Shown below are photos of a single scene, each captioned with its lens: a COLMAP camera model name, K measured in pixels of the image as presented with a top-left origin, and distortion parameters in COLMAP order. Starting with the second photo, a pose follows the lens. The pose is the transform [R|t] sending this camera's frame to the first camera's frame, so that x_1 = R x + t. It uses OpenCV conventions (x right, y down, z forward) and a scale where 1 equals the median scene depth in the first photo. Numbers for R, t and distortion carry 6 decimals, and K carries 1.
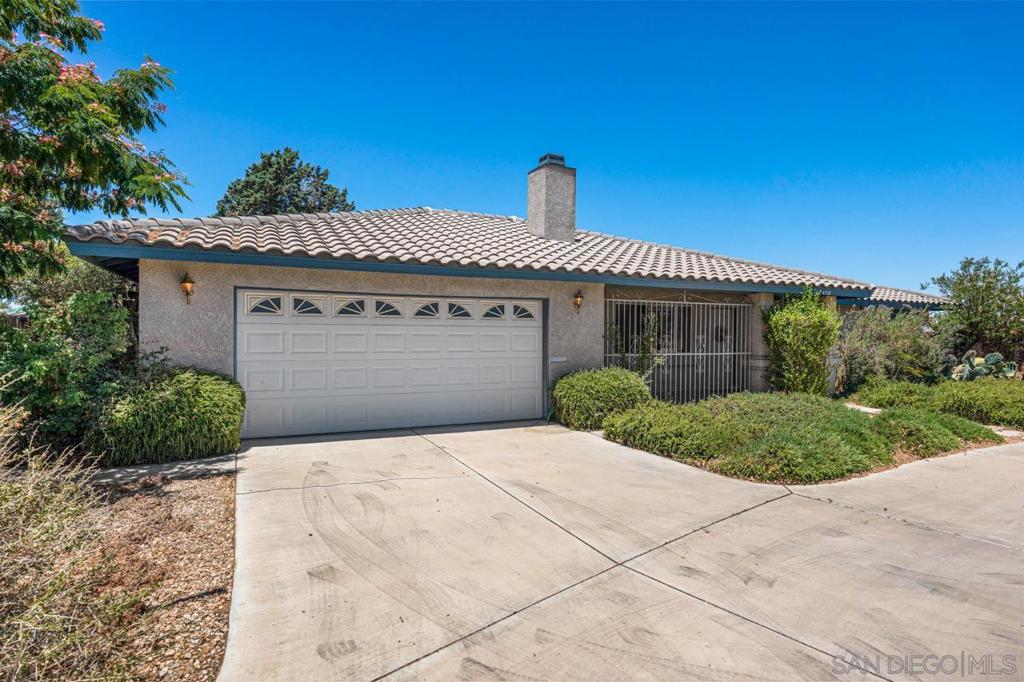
lens RADIAL K [[552.6, 0, 467.2], [0, 552.6, 340.9], [0, 0, 1]] dist [-0.000414, 0.000160]
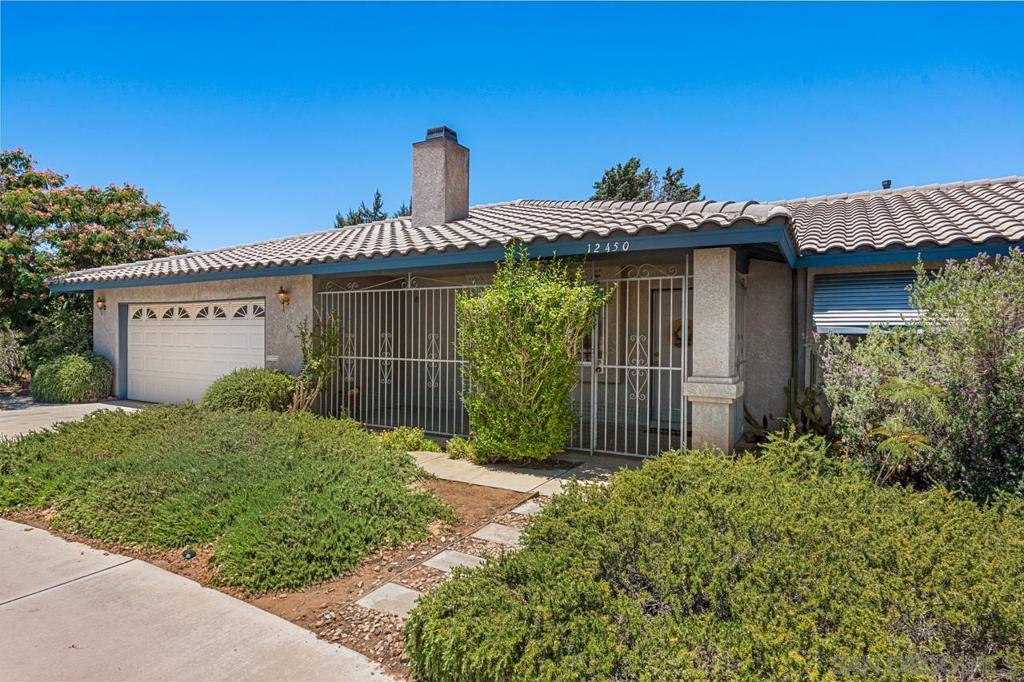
lens RADIAL K [[567.8, 0, 512.0], [0, 567.8, 341.0], [0, 0, 1]] dist [0.001377, 0.000243]
pose [[0.558567, 0.004114, -0.829450, 1.142062], [-0.018451, 0.999802, -0.007467, 0.002993], [0.829254, 0.019475, 0.558532, 0.719365]]
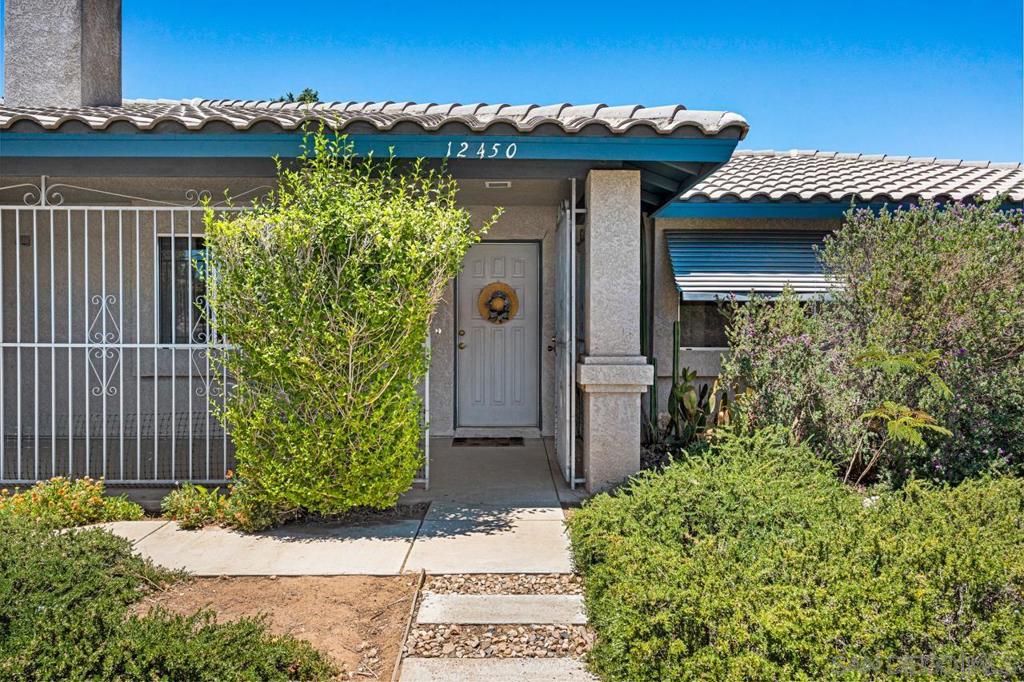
lens RADIAL K [[689.0, 0, 512.0], [0, 689.0, 341.0], [0, 0, 1]] dist [0.001806, 0.000562]
pose [[0.906422, 0.002298, -0.422367, 0.916925], [-0.003549, 0.999991, -0.002176, 0.022333], [0.422358, 0.003472, 0.906422, 0.737211]]
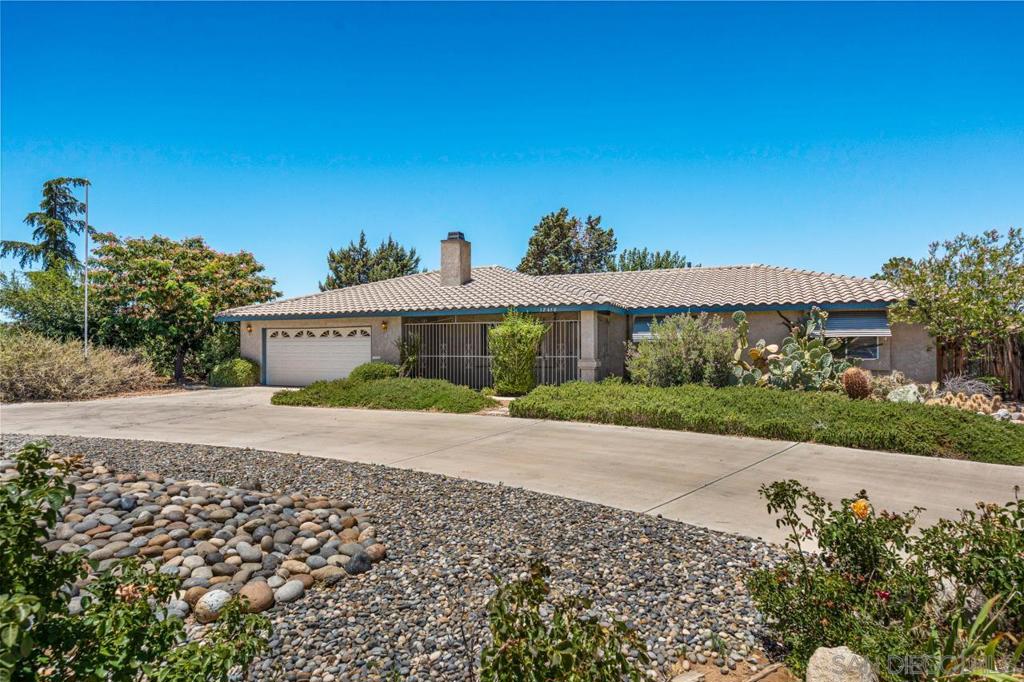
lens RADIAL K [[567.8, 0, 512.0], [0, 567.8, 341.0], [0, 0, 1]] dist [0.001377, 0.000243]
pose [[0.647424, -0.017025, -0.761940, 1.797957], [-0.005277, 0.999626, -0.026820, 0.024751], [0.762112, 0.021385, 0.647092, 0.077477]]
